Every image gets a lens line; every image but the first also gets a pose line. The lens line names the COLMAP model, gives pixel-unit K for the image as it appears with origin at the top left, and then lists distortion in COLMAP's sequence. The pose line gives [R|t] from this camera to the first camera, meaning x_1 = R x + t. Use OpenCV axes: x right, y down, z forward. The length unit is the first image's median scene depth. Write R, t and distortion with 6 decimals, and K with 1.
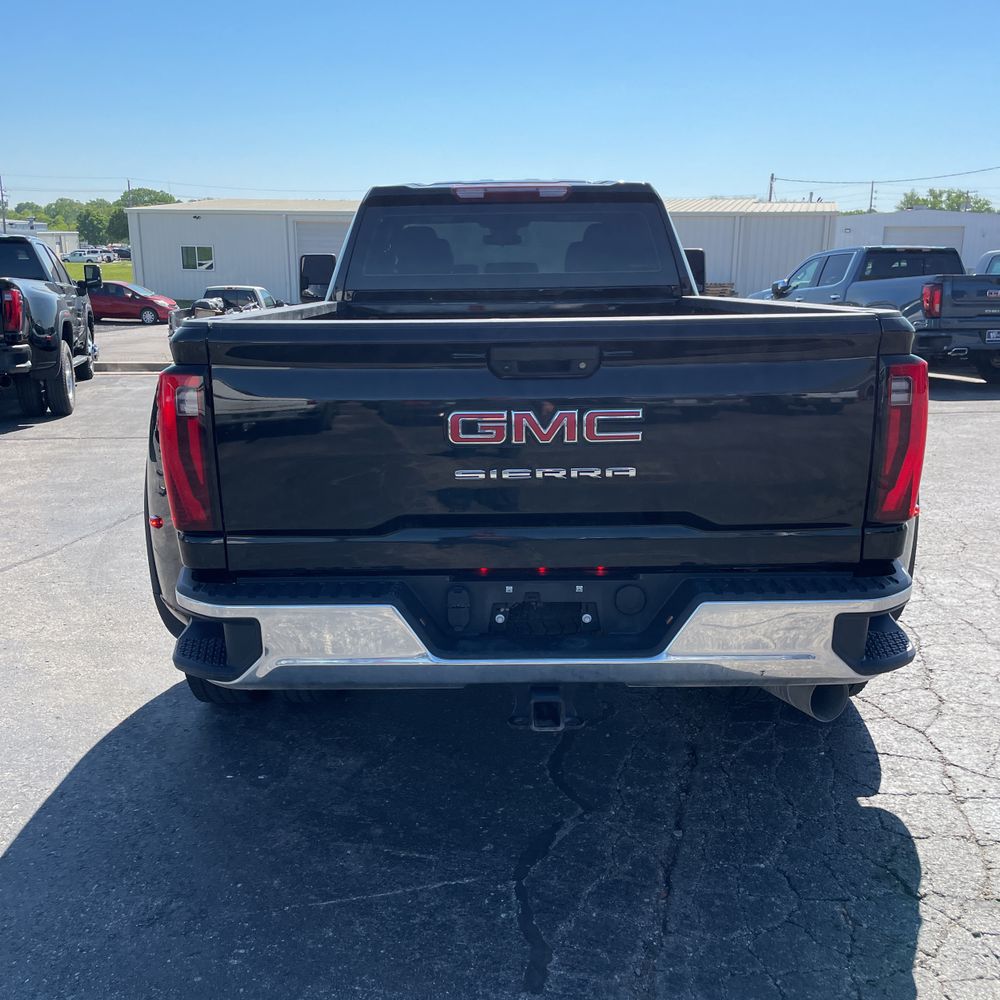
lens RADIAL K [[1018.9, 0, 486.8], [0, 1018.9, 495.2], [0, 0, 1]] dist [0.026402, 0.000000]
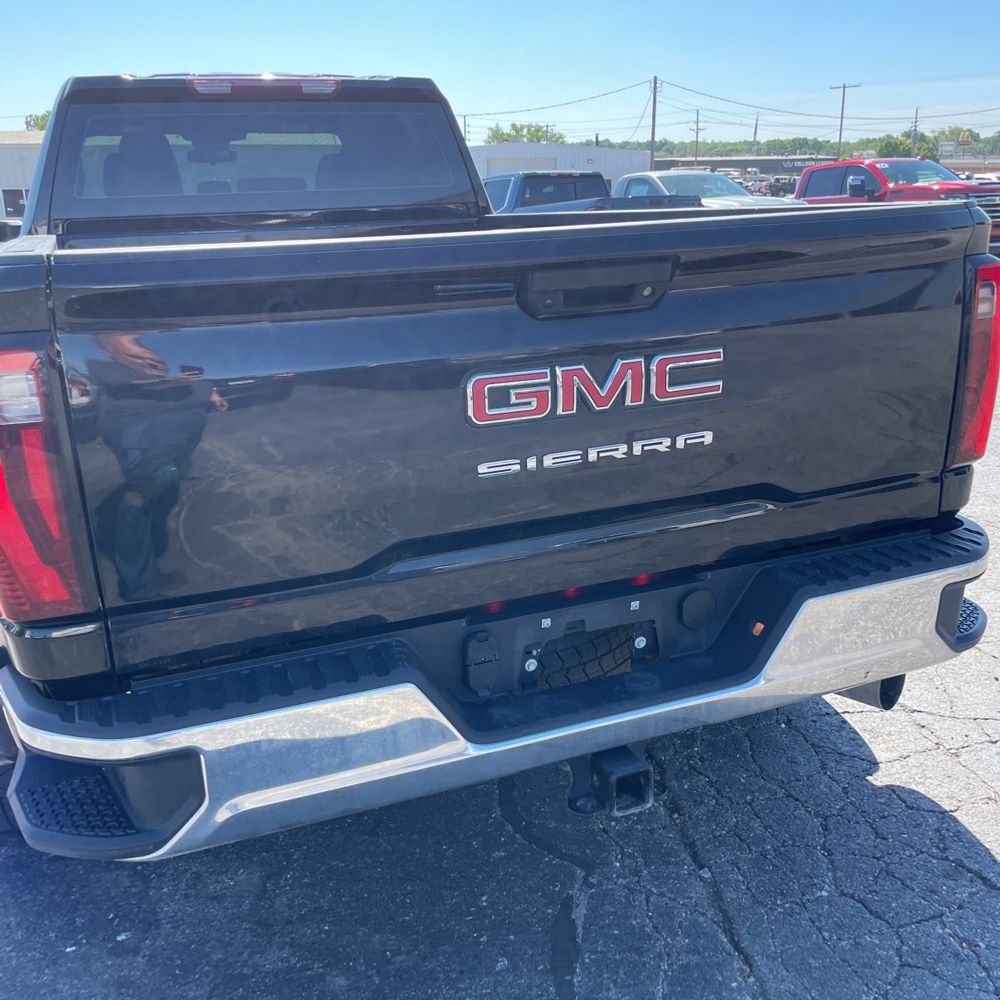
lens RADIAL K [[1018.9, 0, 496.9], [0, 1018.9, 494.4], [0, 0, 1]] dist [0.026402, 0.000000]
pose [[0.928601, -0.128348, 0.348176, -0.112342], [0.108149, 0.991154, 0.076932, -0.024305], [-0.354970, -0.033784, 0.934267, 0.169725]]
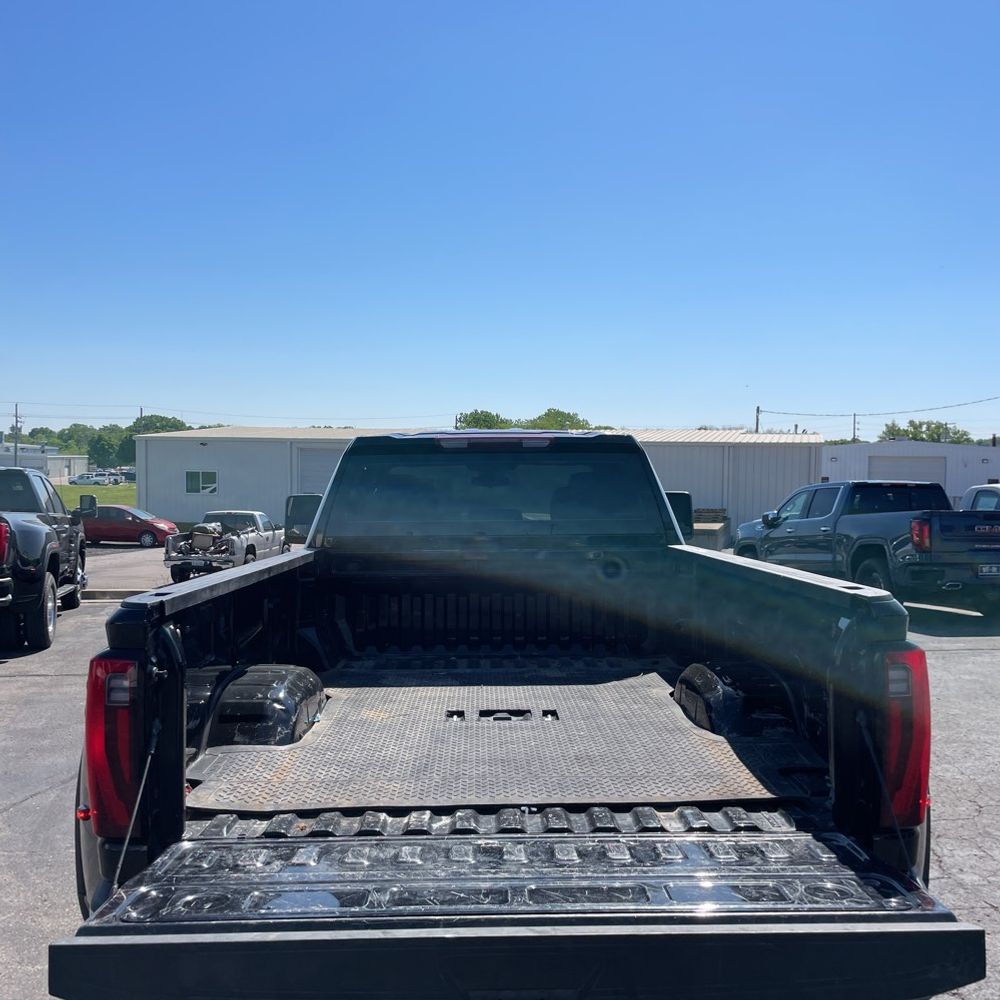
lens RADIAL K [[1018.9, 0, 492.6], [0, 1018.9, 504.3], [0, 0, 1]] dist [0.026402, 0.000000]
pose [[0.999961, 0.005226, 0.007072, 0.014583], [-0.003674, 0.978970, -0.203971, -0.030637], [-0.007989, 0.203938, 0.978951, 0.031931]]
